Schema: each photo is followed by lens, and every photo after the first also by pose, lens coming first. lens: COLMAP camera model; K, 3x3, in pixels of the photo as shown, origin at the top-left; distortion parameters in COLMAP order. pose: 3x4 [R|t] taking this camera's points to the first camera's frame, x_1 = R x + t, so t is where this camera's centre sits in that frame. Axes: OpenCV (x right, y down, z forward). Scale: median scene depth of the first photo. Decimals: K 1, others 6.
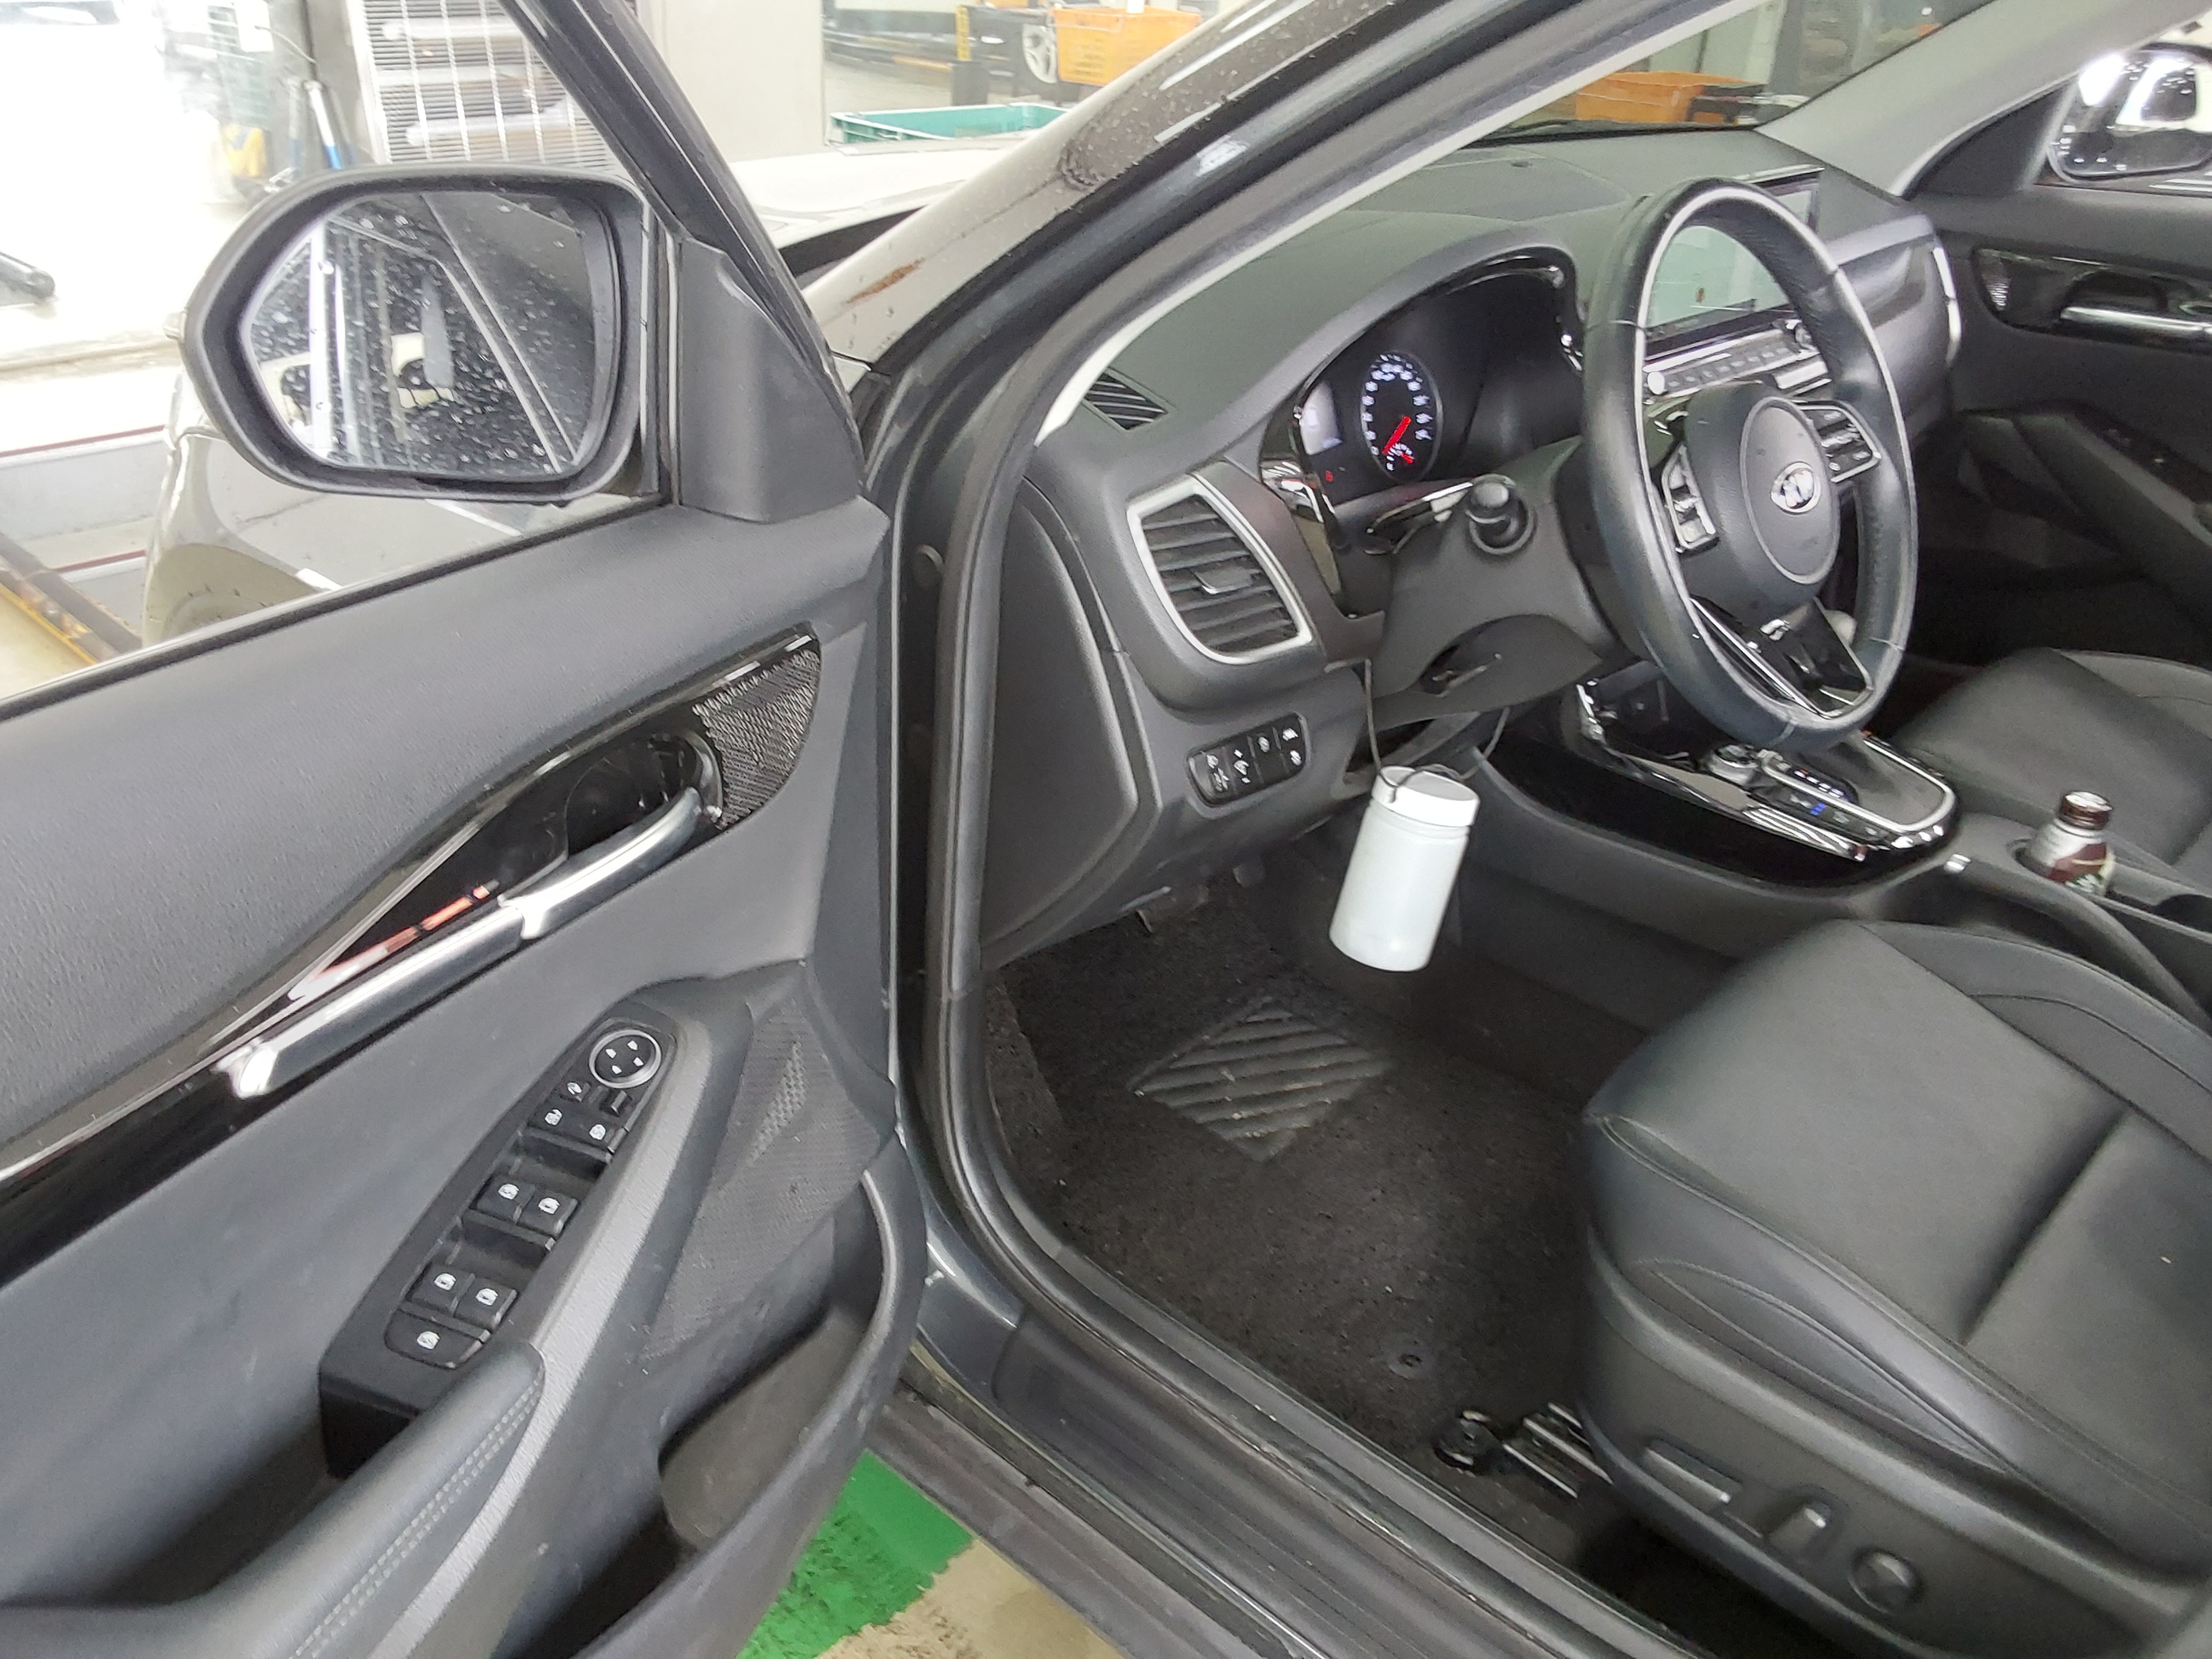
lens RADIAL K [[1845.7, 0, 1104.8], [0, 1845.7, 843.6], [0, 0, 1]] dist [0.126668, -0.137461]
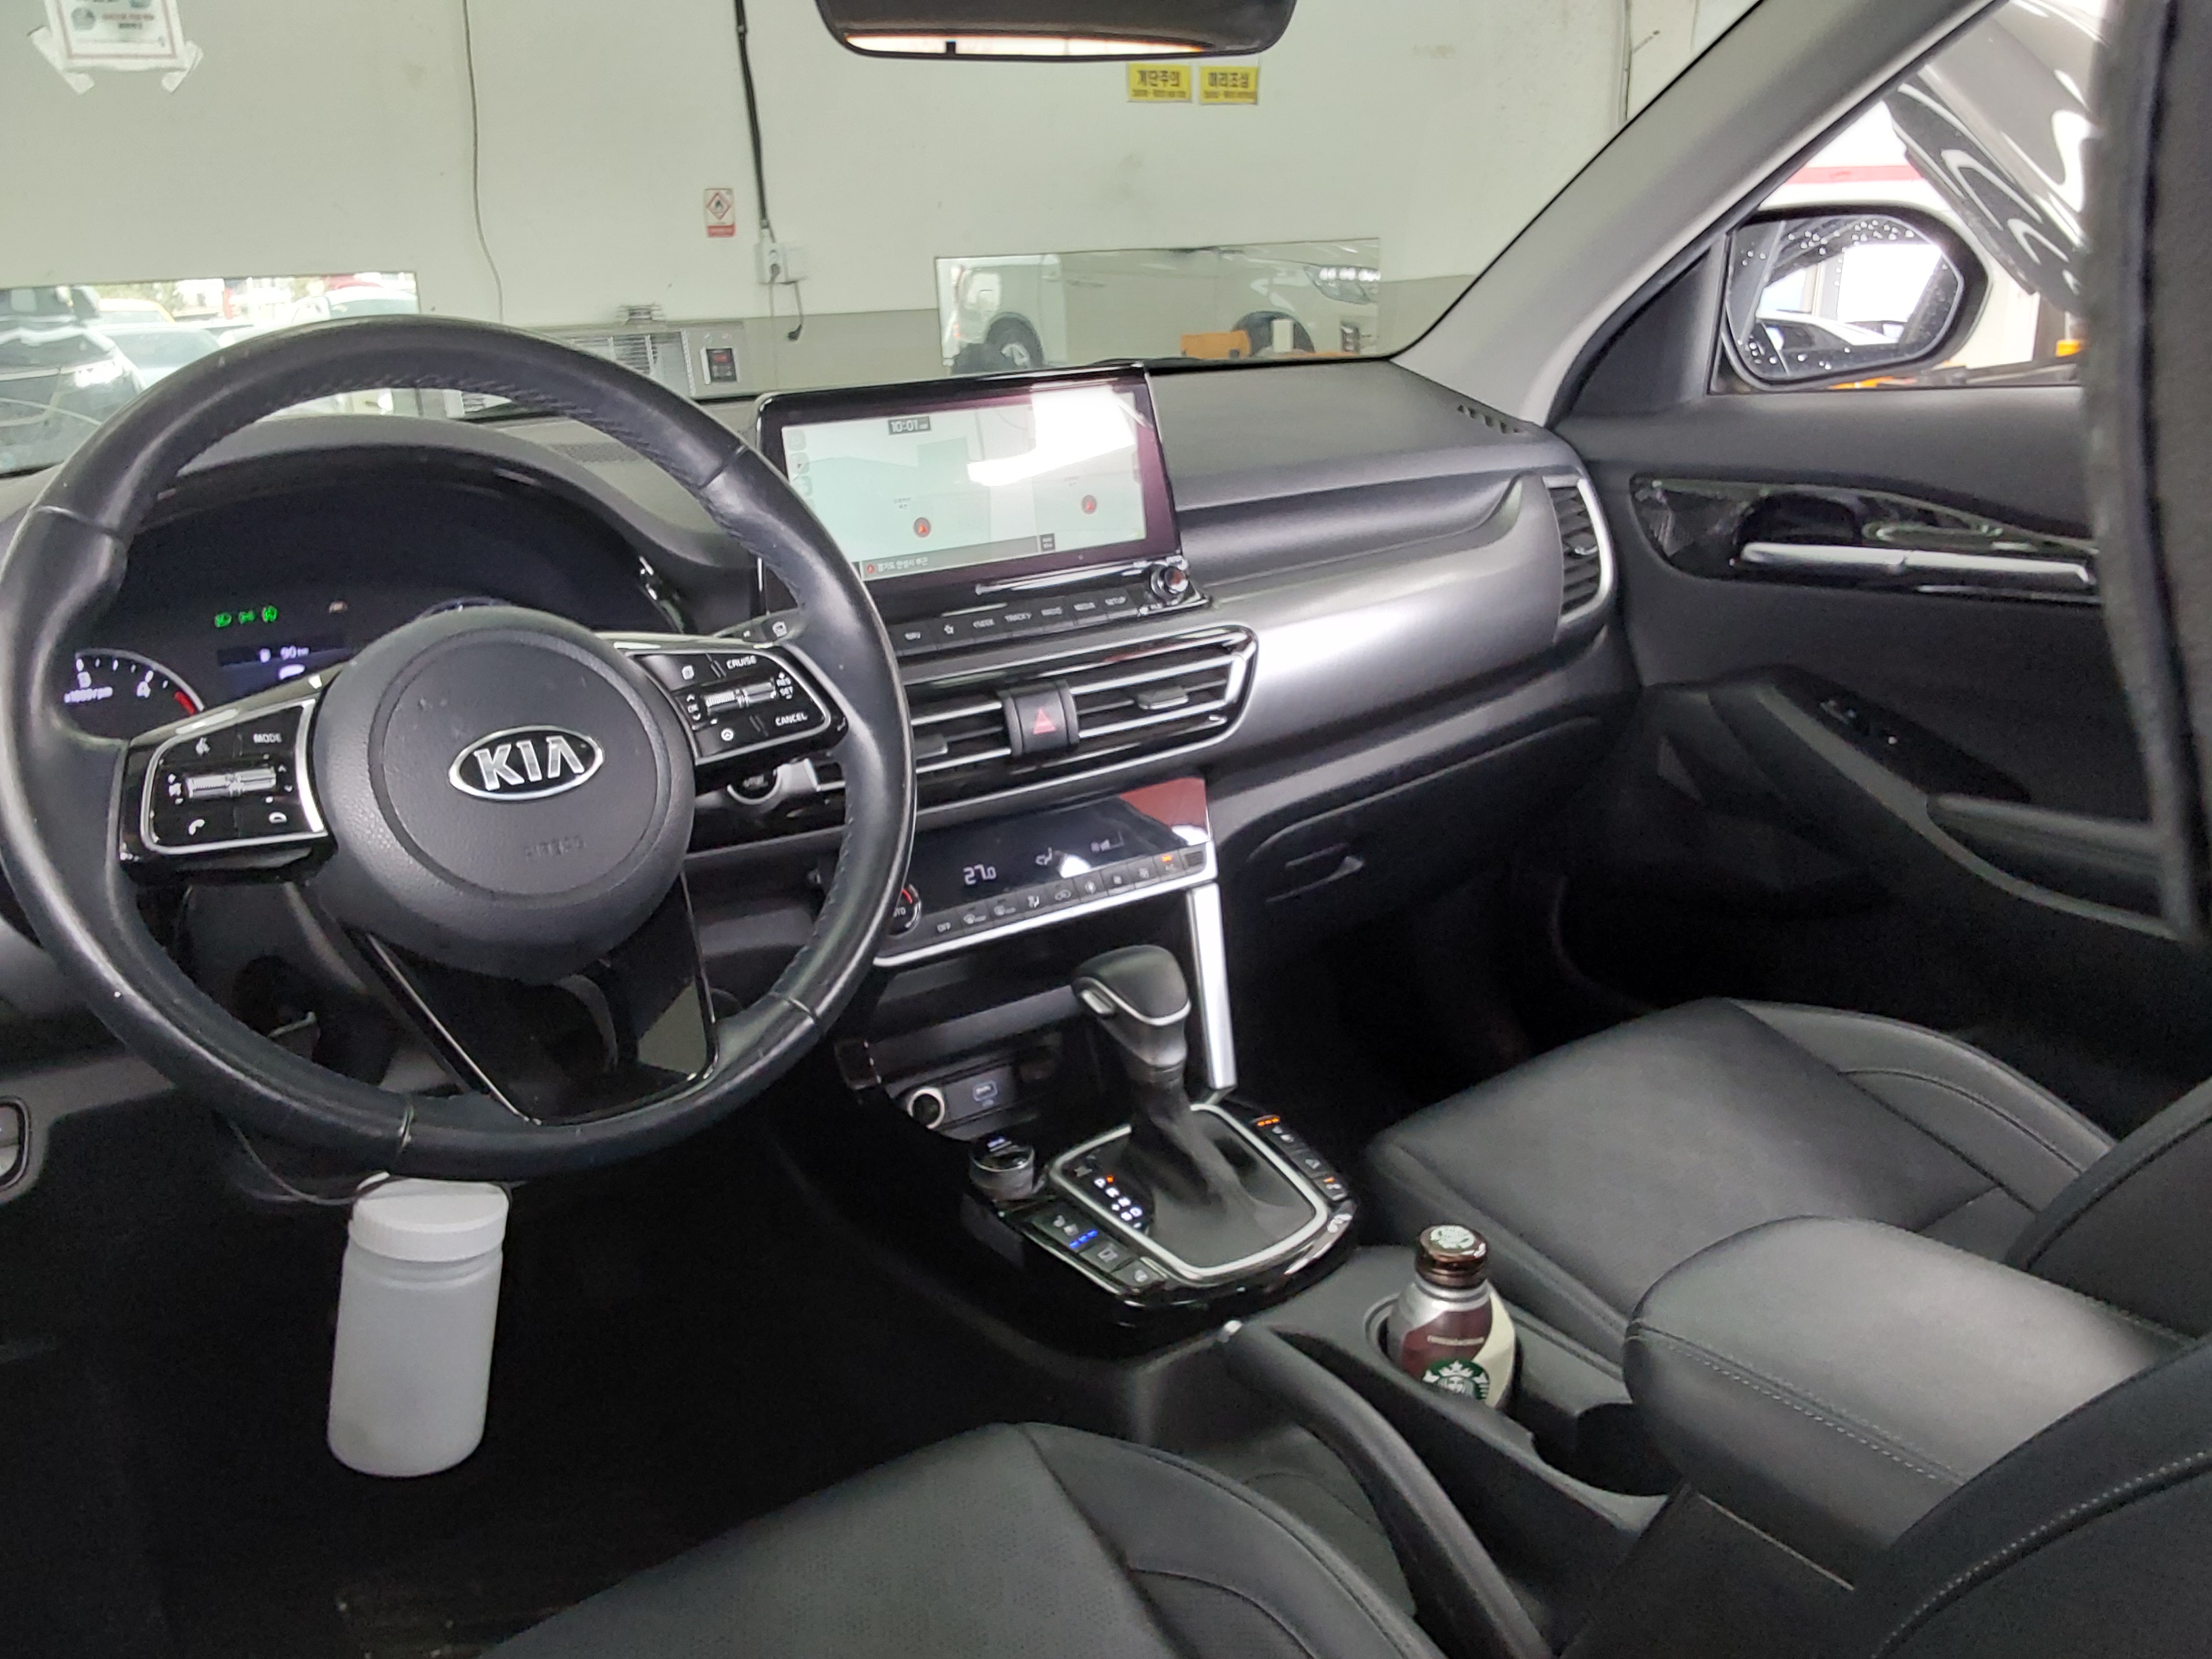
lens RADIAL K [[1845.7, 0, 1117.5], [0, 1845.7, 843.3], [0, 0, 1]] dist [0.126668, -0.137461]
pose [[0.977777, -0.016748, -0.208979, 0.421413], [-0.020193, 0.984646, -0.173388, -0.034382], [0.208674, 0.173755, 0.962426, 0.260781]]
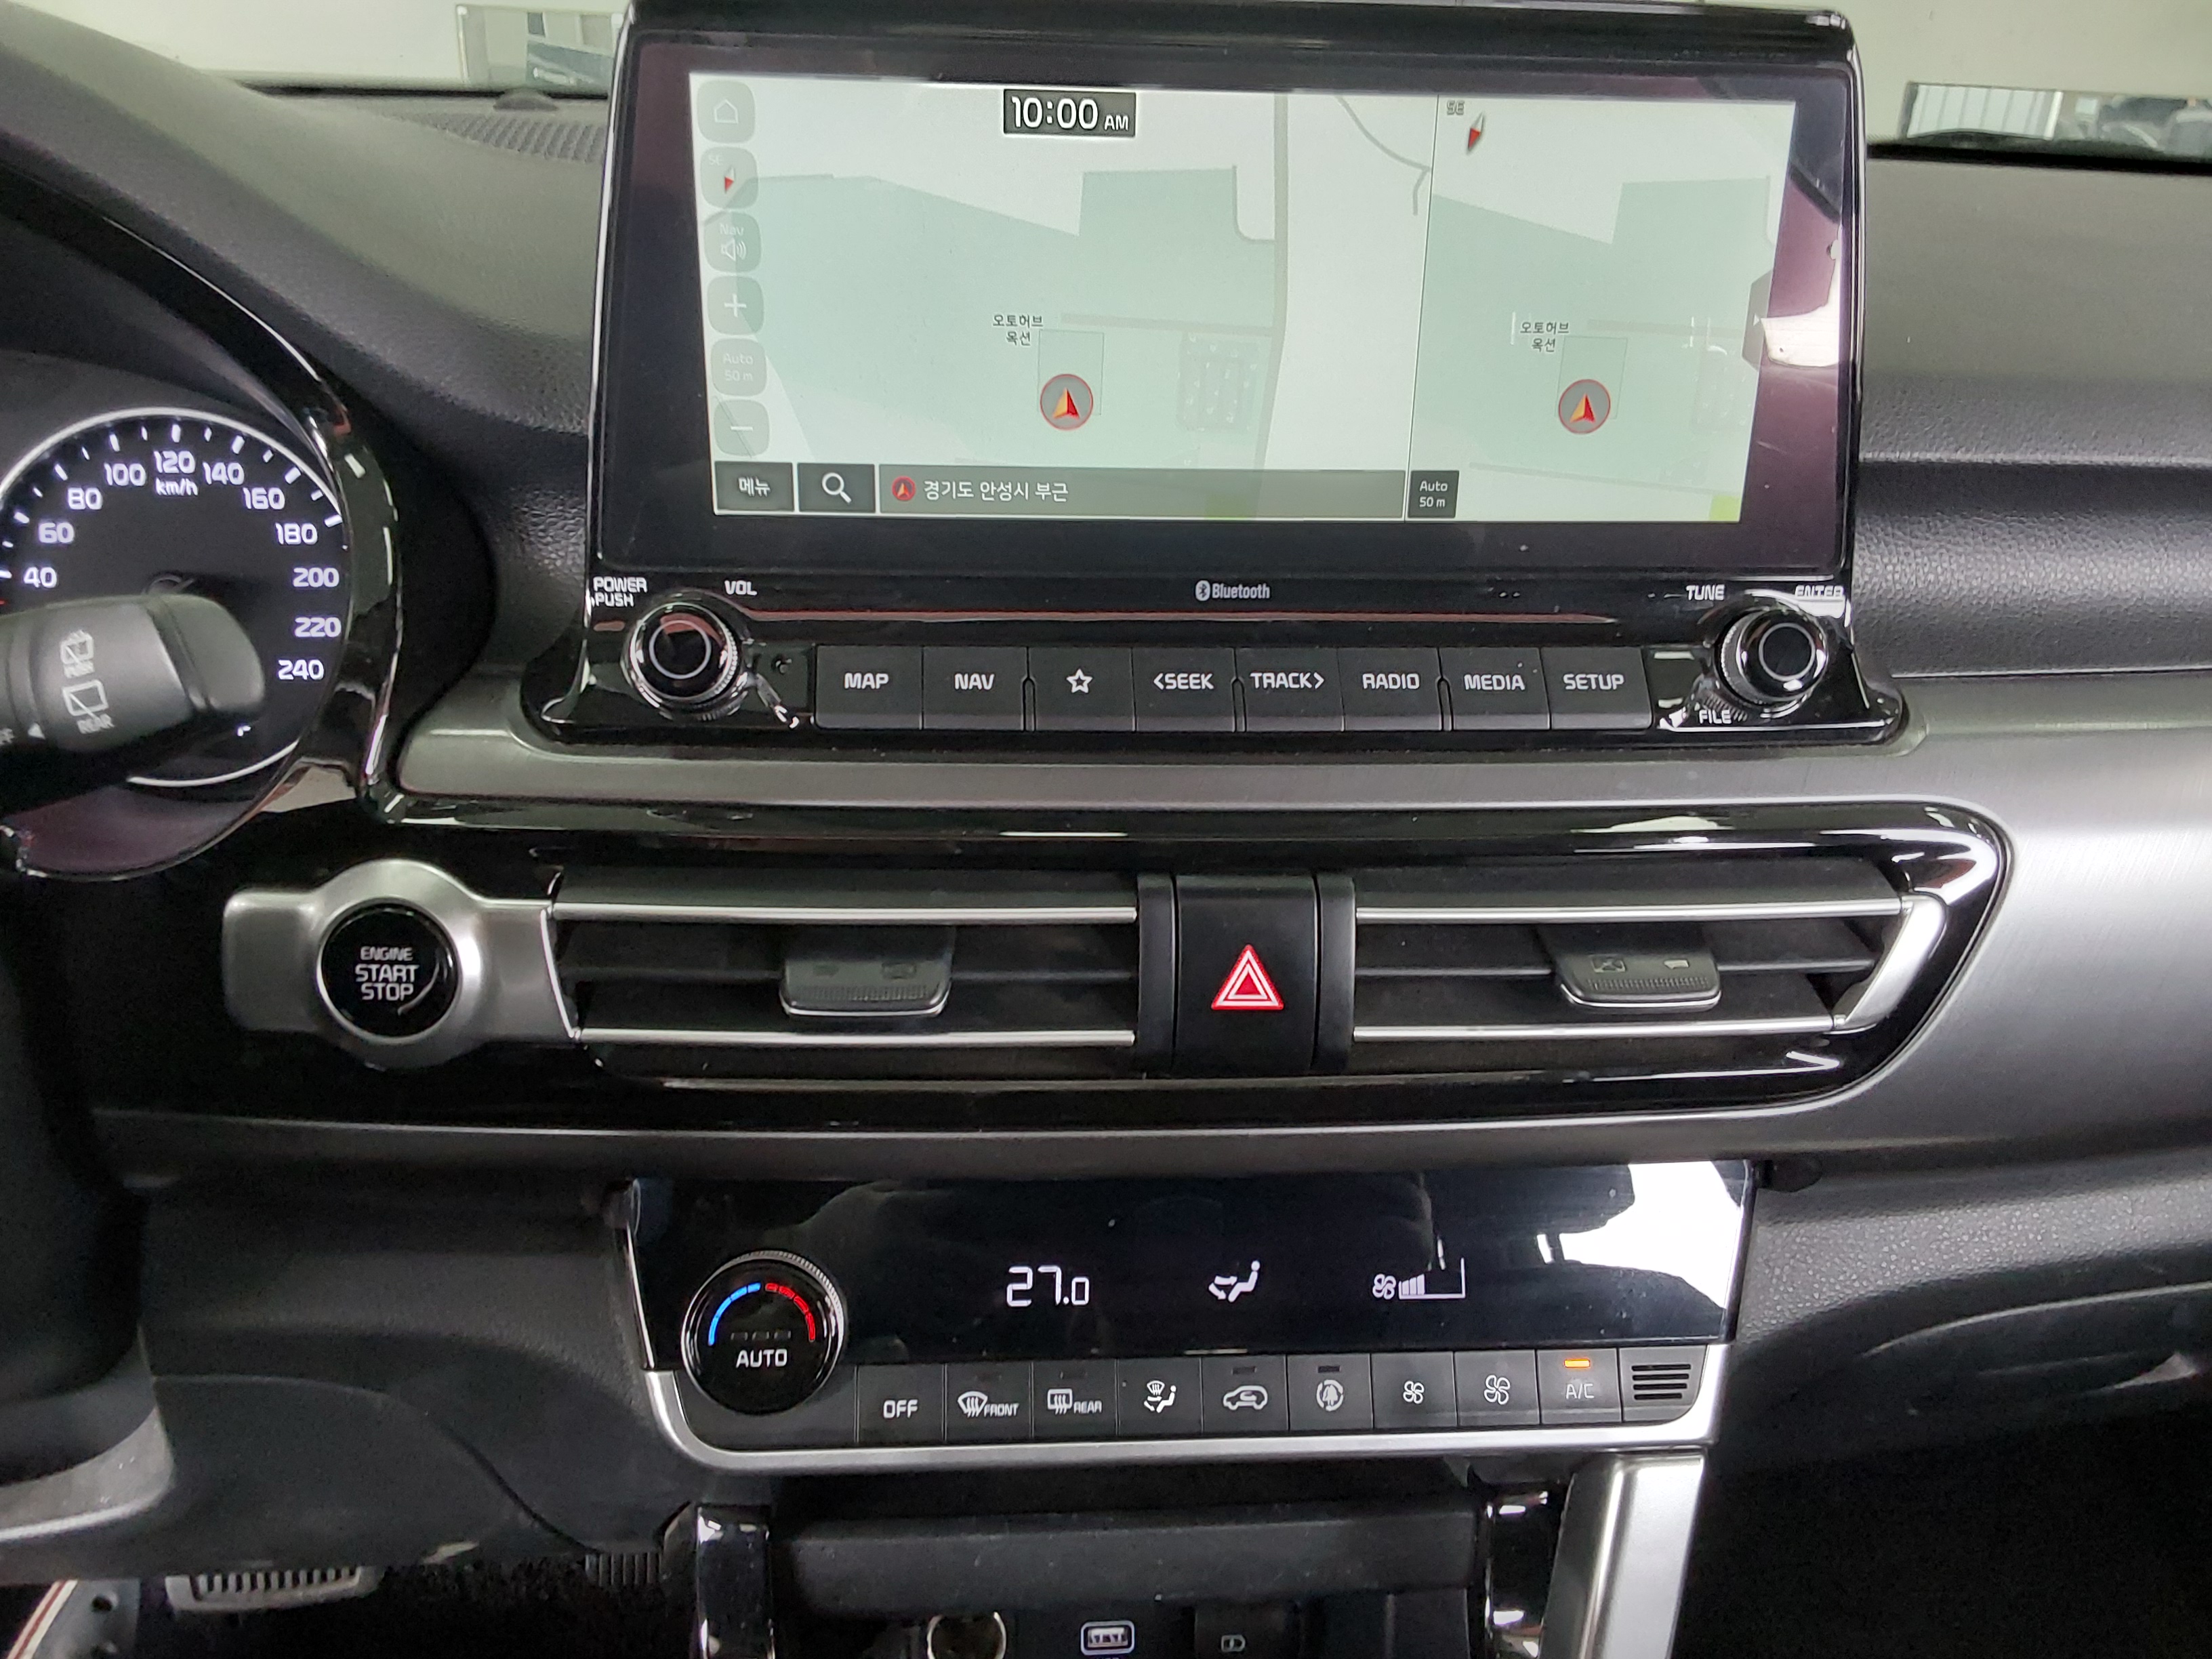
lens RADIAL K [[1845.7, 0, 1094.5], [0, 1845.7, 846.5], [0, 0, 1]] dist [0.126668, -0.137461]
pose [[0.774065, 0.236020, -0.587467, 0.386224], [-0.306843, 0.951505, -0.022030, -0.173304], [0.553778, 0.197313, 0.808948, 0.613958]]
